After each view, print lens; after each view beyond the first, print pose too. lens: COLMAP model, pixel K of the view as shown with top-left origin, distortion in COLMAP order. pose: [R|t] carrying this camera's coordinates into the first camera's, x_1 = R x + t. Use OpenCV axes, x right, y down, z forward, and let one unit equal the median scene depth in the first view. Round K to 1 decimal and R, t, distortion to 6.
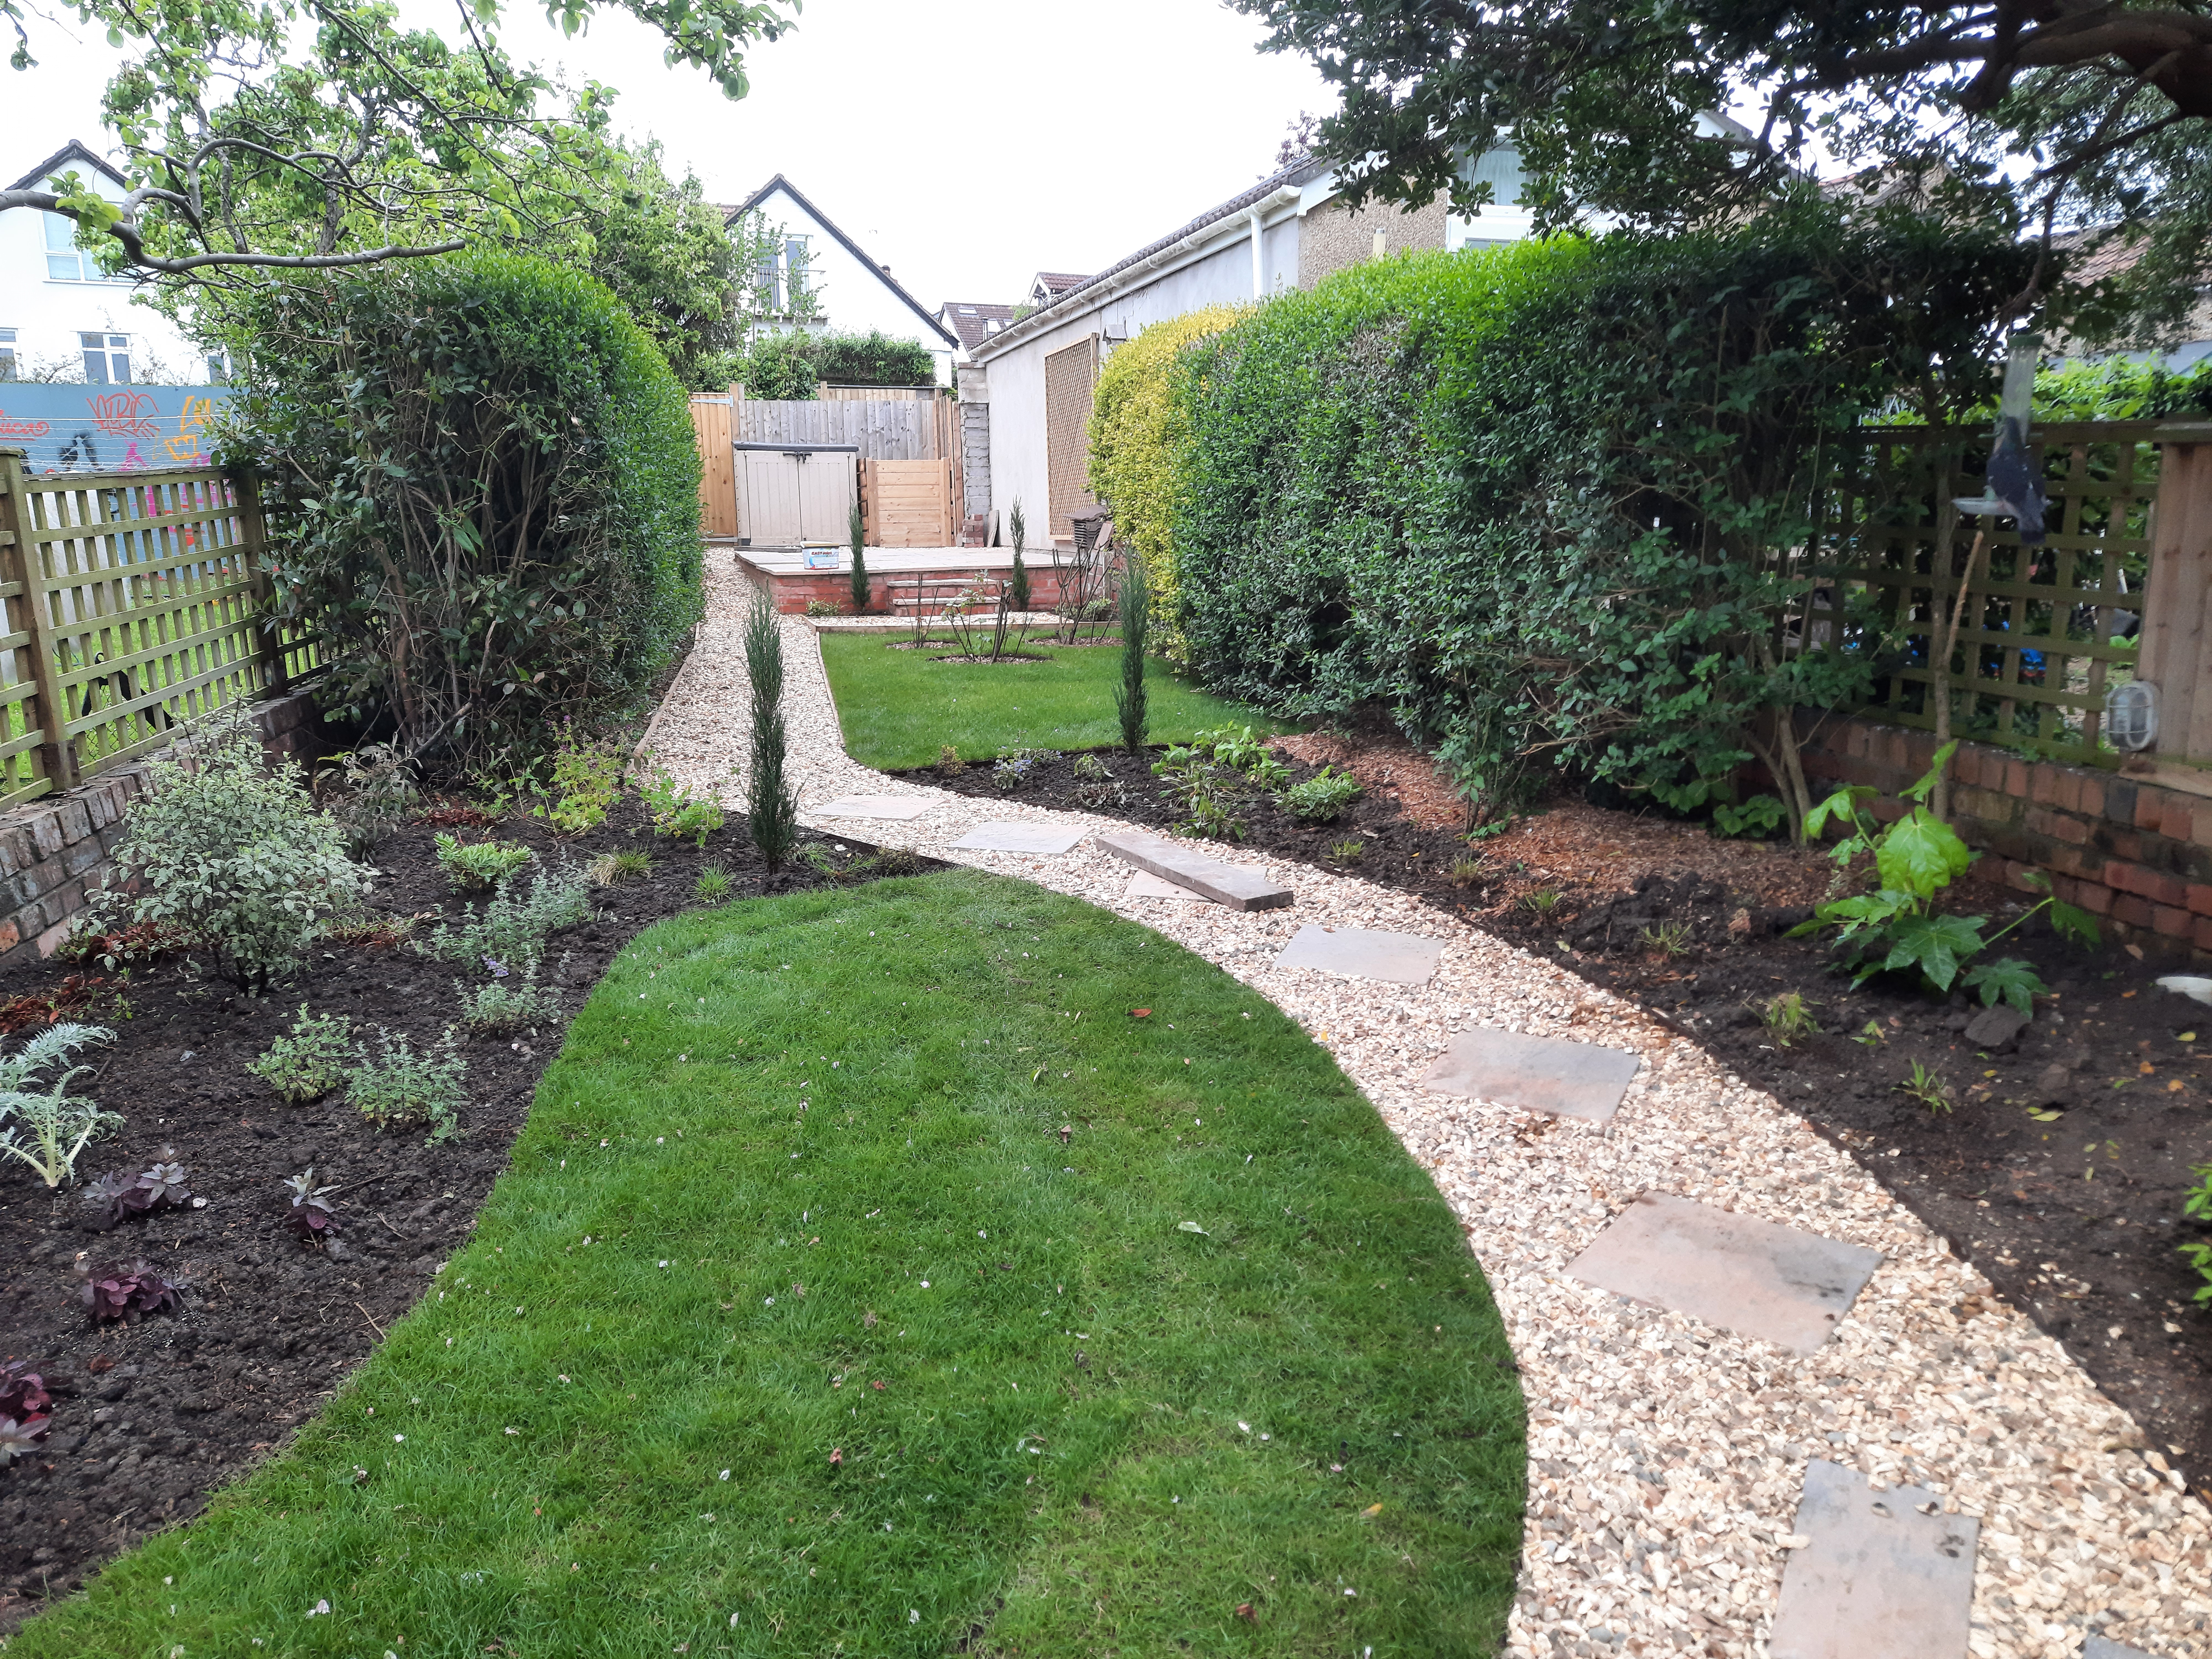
lens RADIAL K [[1613.4, 0, 1109.7], [0, 1613.4, 843.0], [0, 0, 1]] dist [0.077695, -0.068658]
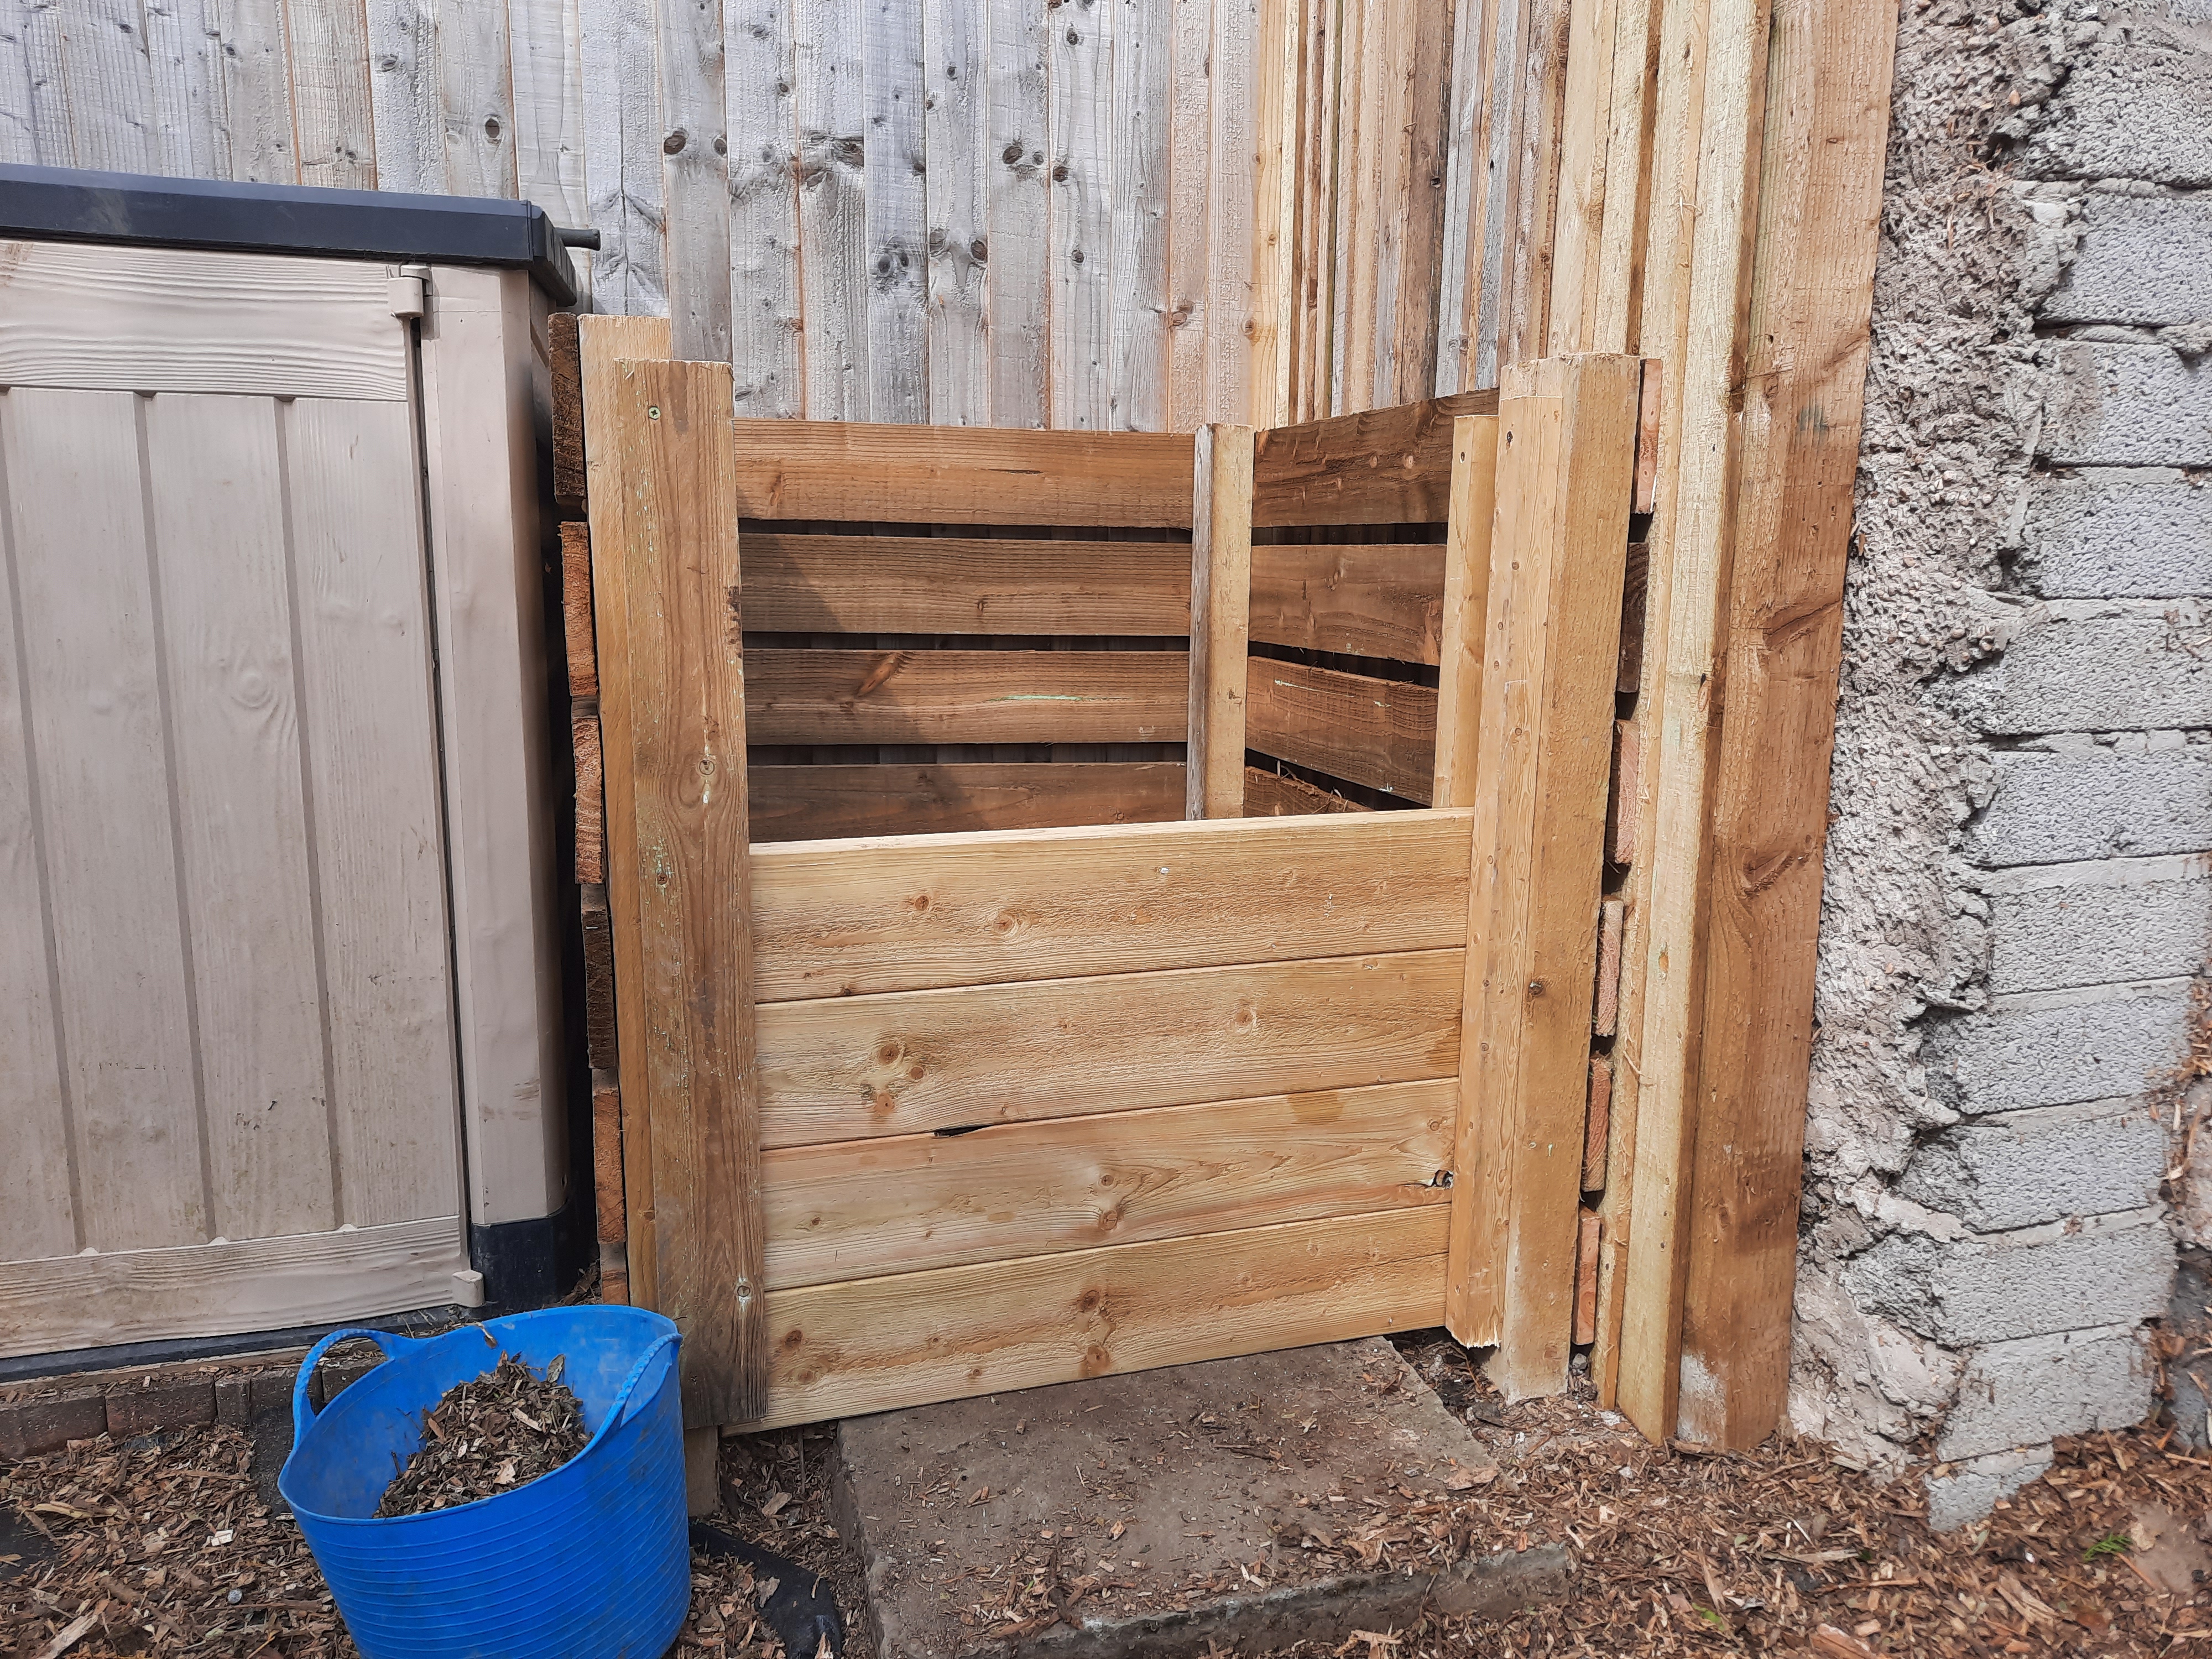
lens RADIAL K [[1613.4, 0, 1109.7], [0, 1613.4, 843.0], [0, 0, 1]] dist [0.077695, -0.068658]
pose [[0.999596, 0.022674, 0.017166, -0.371598], [-0.022358, 0.999581, -0.018386, -0.618036], [-0.017575, 0.017995, 0.999684, 2.688430]]
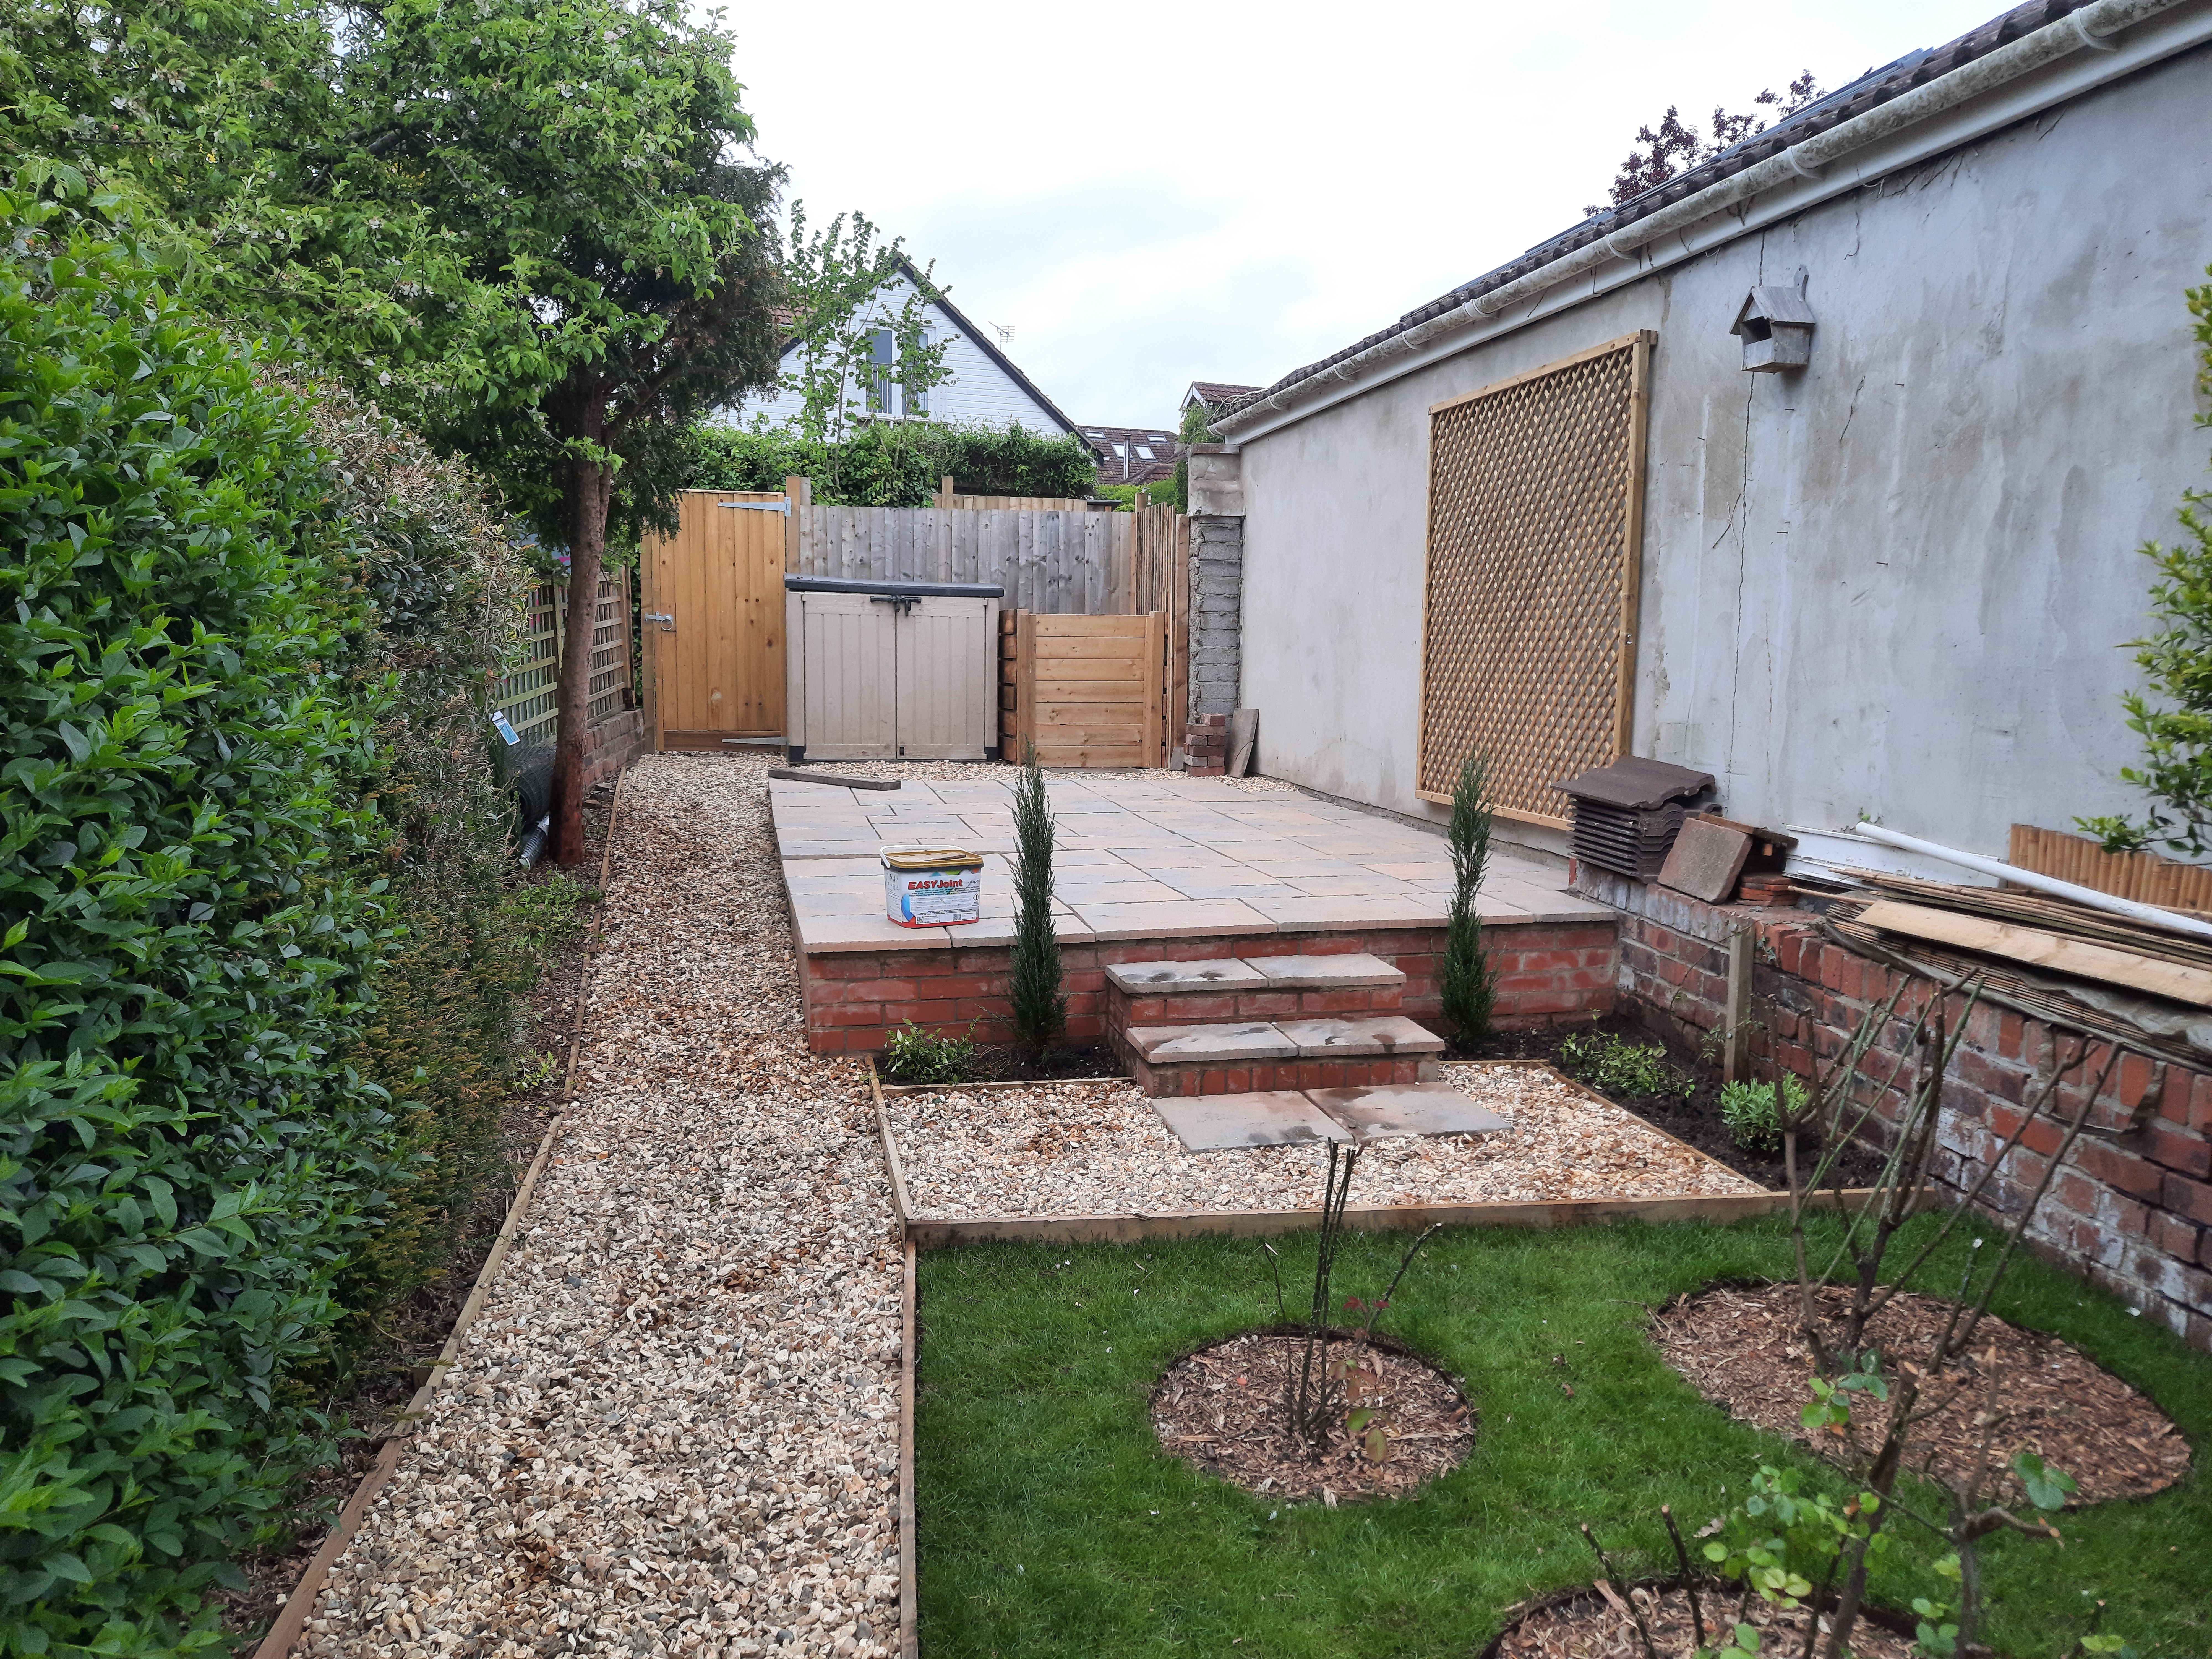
lens RADIAL K [[1613.4, 0, 1109.7], [0, 1613.4, 843.0], [0, 0, 1]] dist [0.077695, -0.068658]
pose [[0.997815, 0.033190, -0.057137, -0.243963], [-0.037509, 0.996381, -0.076271, -0.337040], [0.054399, 0.078247, 0.995449, 1.320004]]
